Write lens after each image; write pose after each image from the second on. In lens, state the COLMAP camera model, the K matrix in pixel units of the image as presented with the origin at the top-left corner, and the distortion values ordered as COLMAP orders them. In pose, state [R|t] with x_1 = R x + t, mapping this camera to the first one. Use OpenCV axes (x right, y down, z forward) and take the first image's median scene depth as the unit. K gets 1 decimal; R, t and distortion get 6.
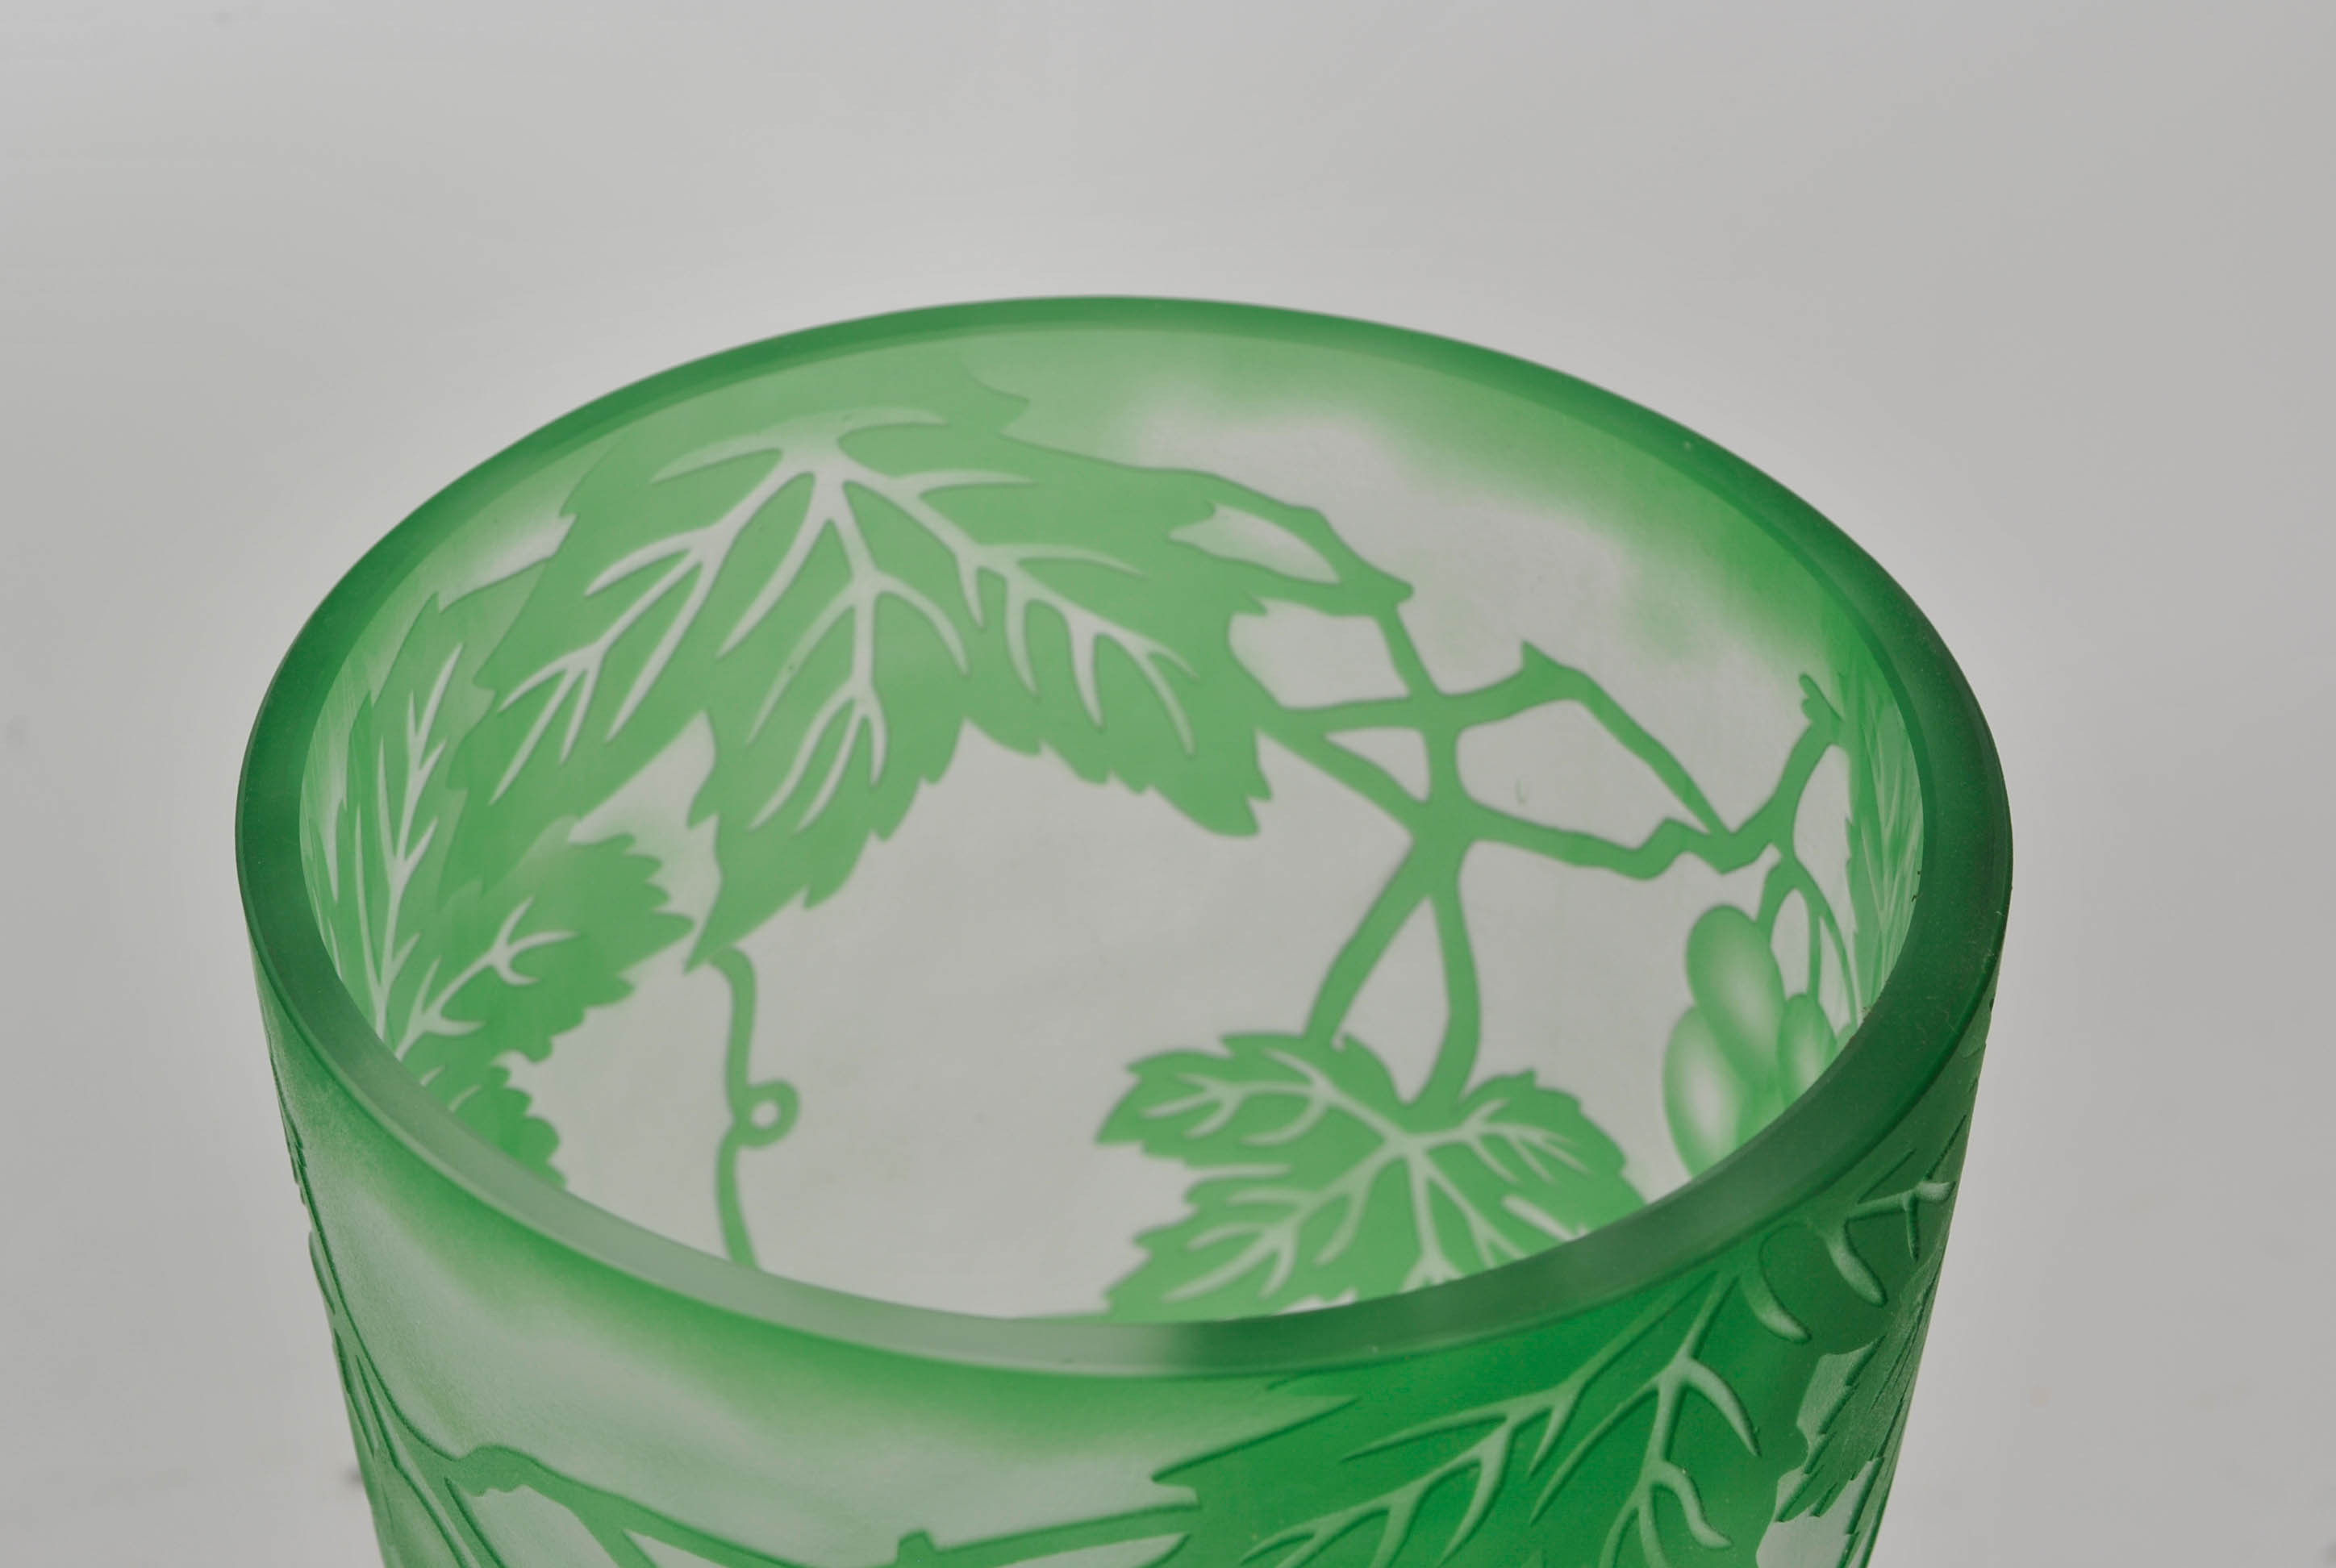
lens RADIAL K [[5308.0, 0, 1168.0], [0, 5308.0, 784.0], [0, 0, 1]] dist [0.043384, 0.132997]
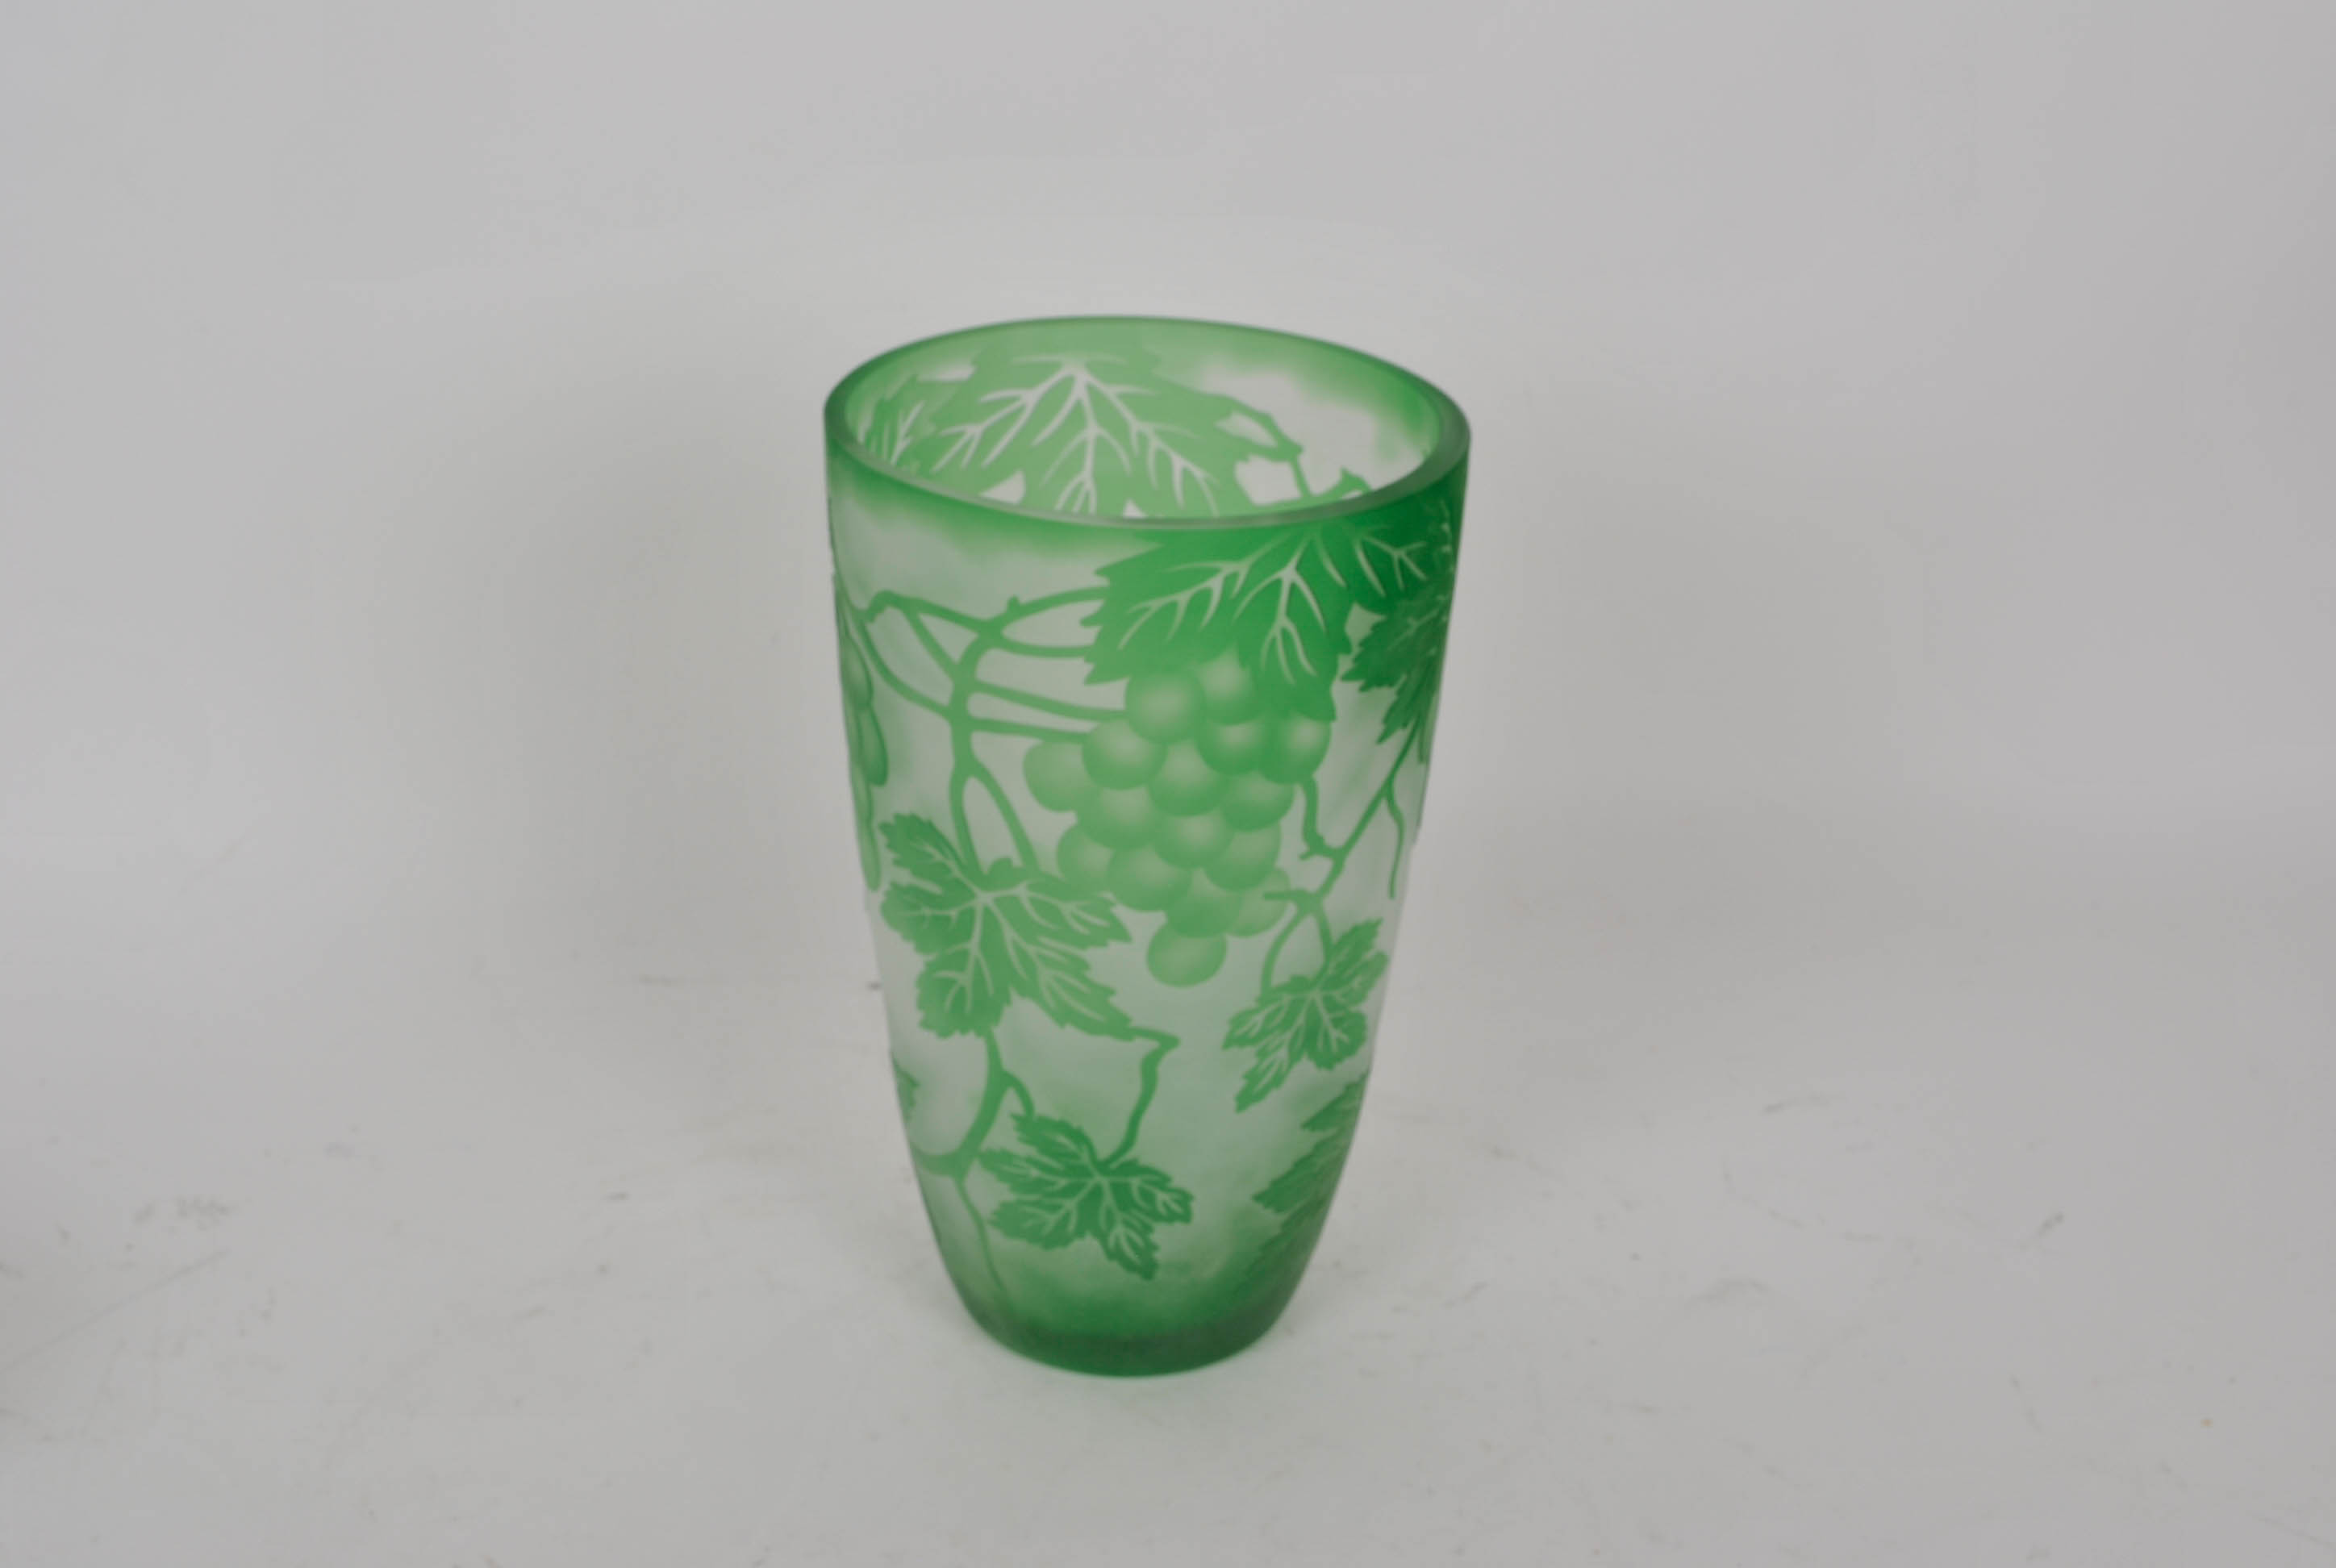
lens RADIAL K [[3834.9, 0, 1168.0], [0, 3834.9, 784.0], [0, 0, 1]] dist [0.012109, 0.038009]
pose [[0.983207, 0.102220, -0.151176, 0.277003], [-0.133936, 0.966869, -0.217316, 0.526814], [0.123953, 0.233914, 0.964323, -0.732757]]
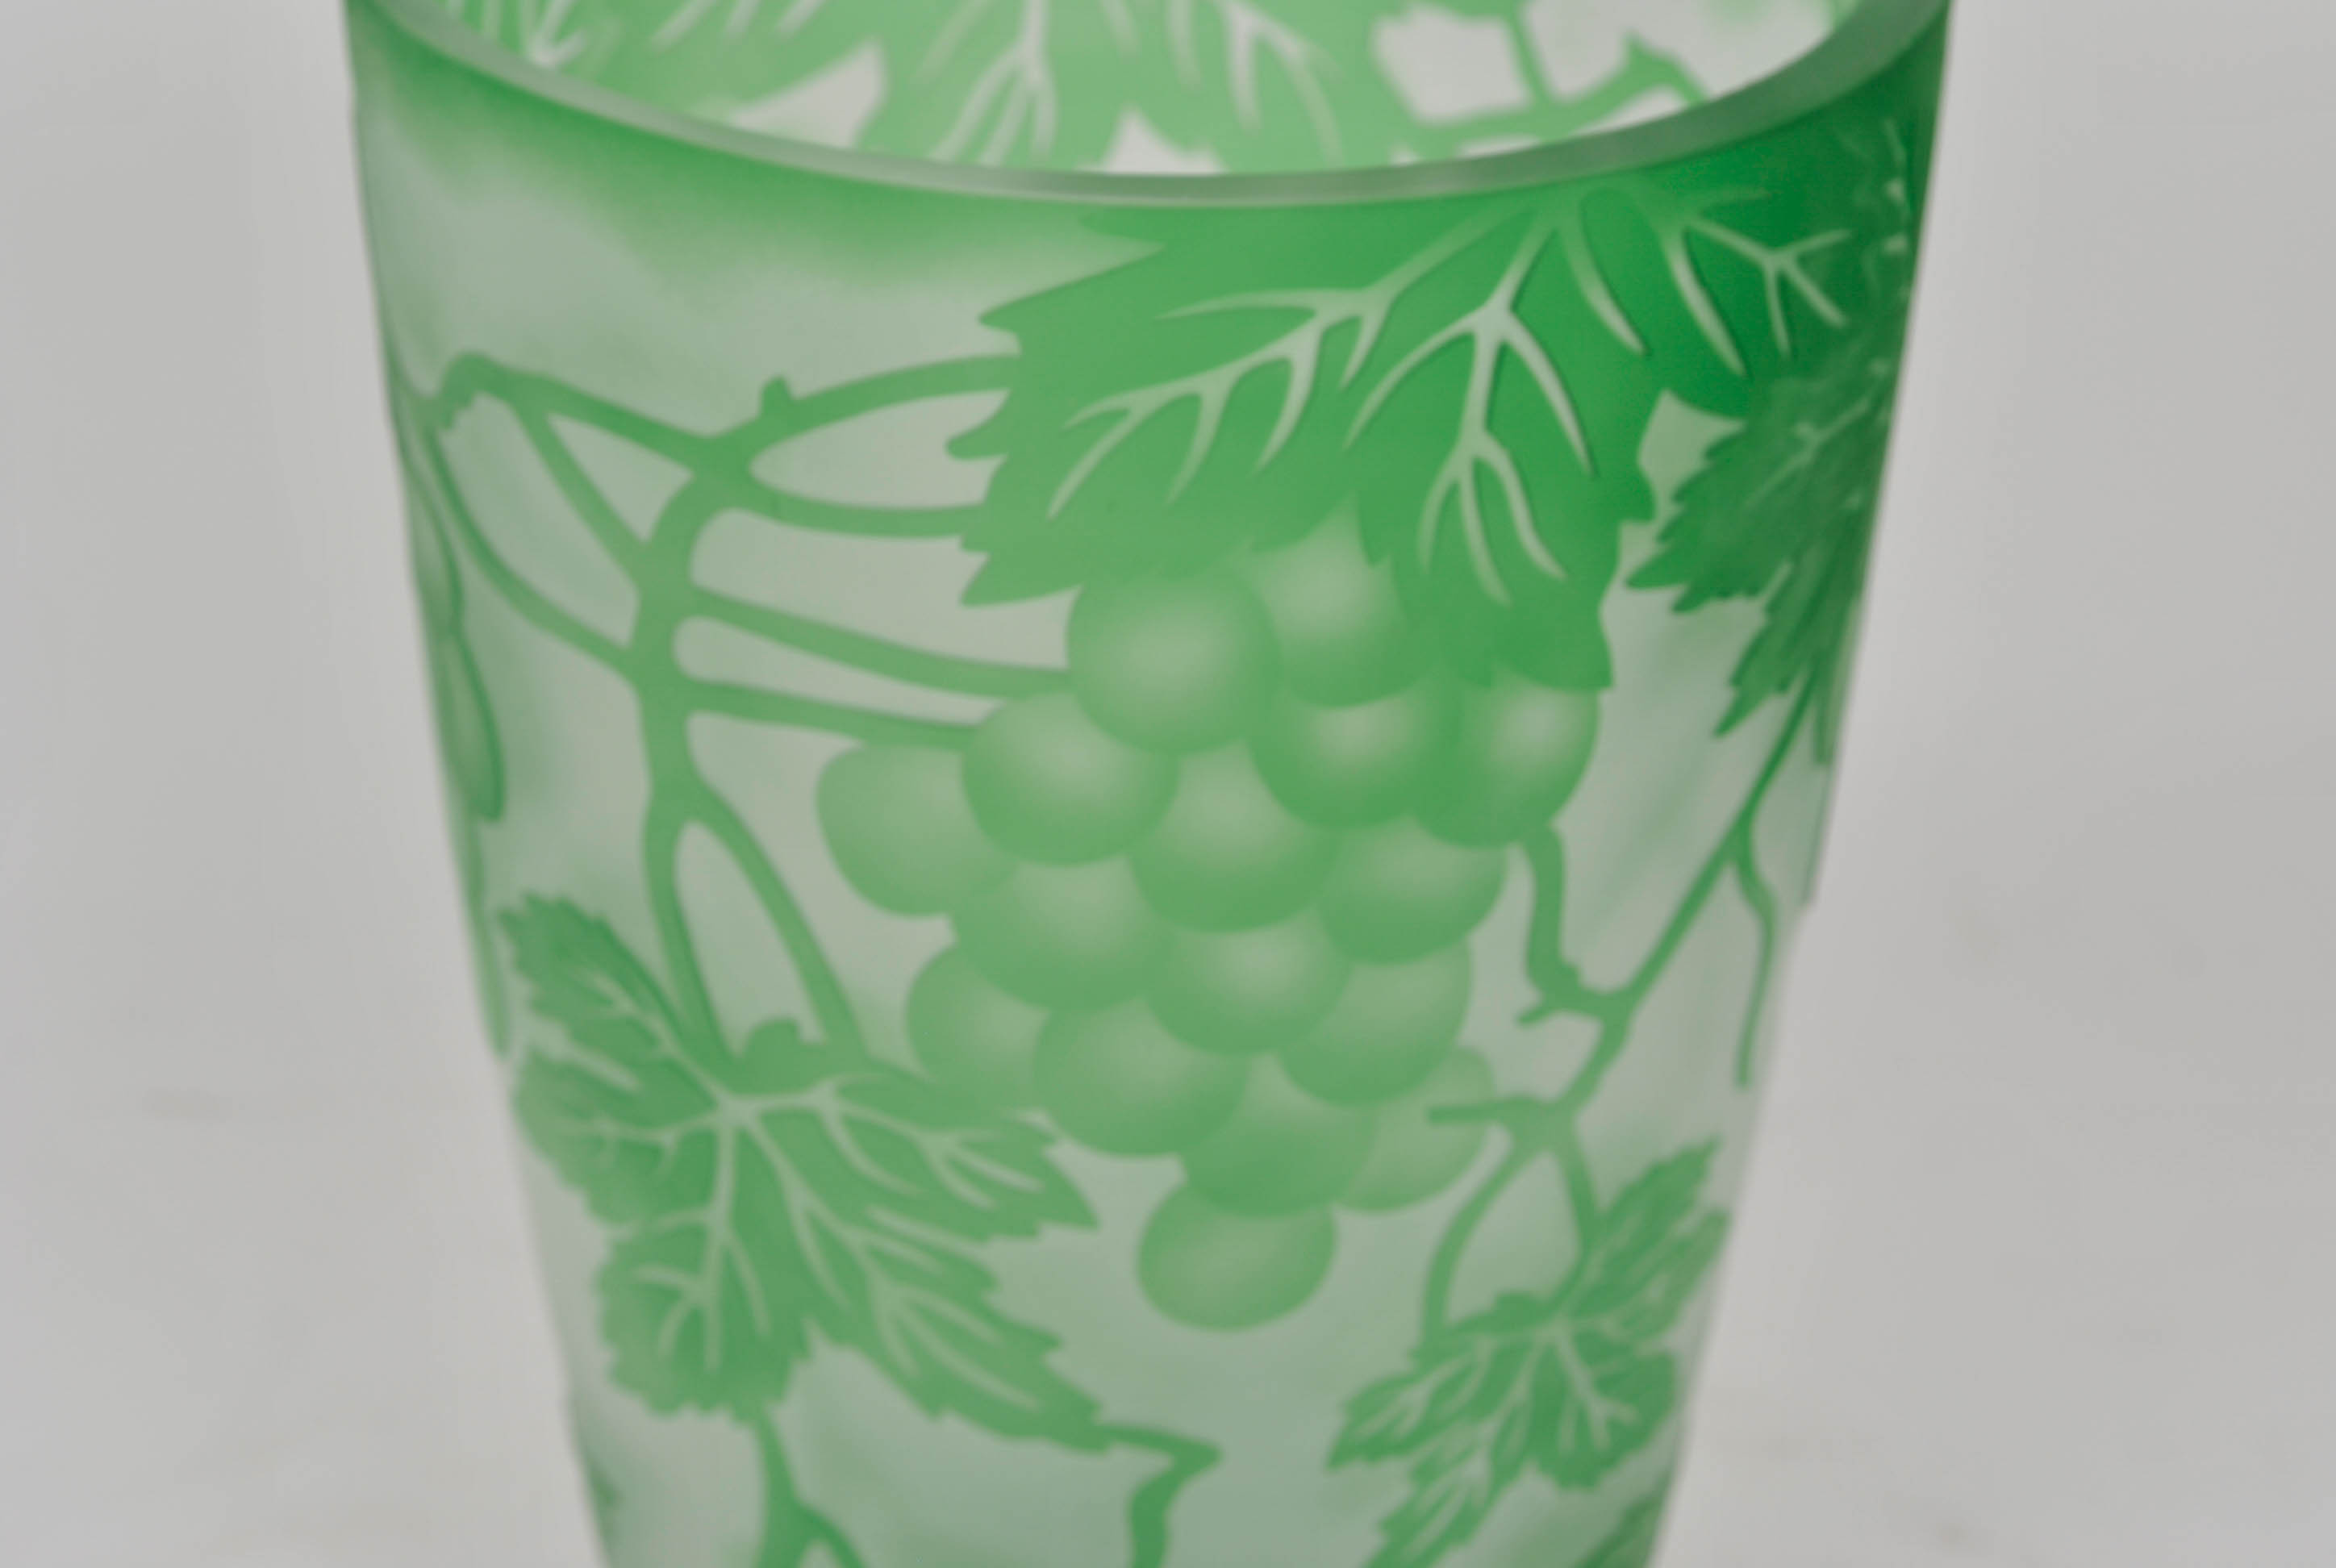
lens RADIAL K [[5308.0, 0, 1168.0], [0, 5308.0, 784.0], [0, 0, 1]] dist [0.043384, 0.132997]
pose [[0.977253, 0.114968, -0.178208, 0.184351], [-0.142965, 0.977802, -0.153178, 0.296689], [0.156642, 0.175171, 0.971997, -0.021189]]
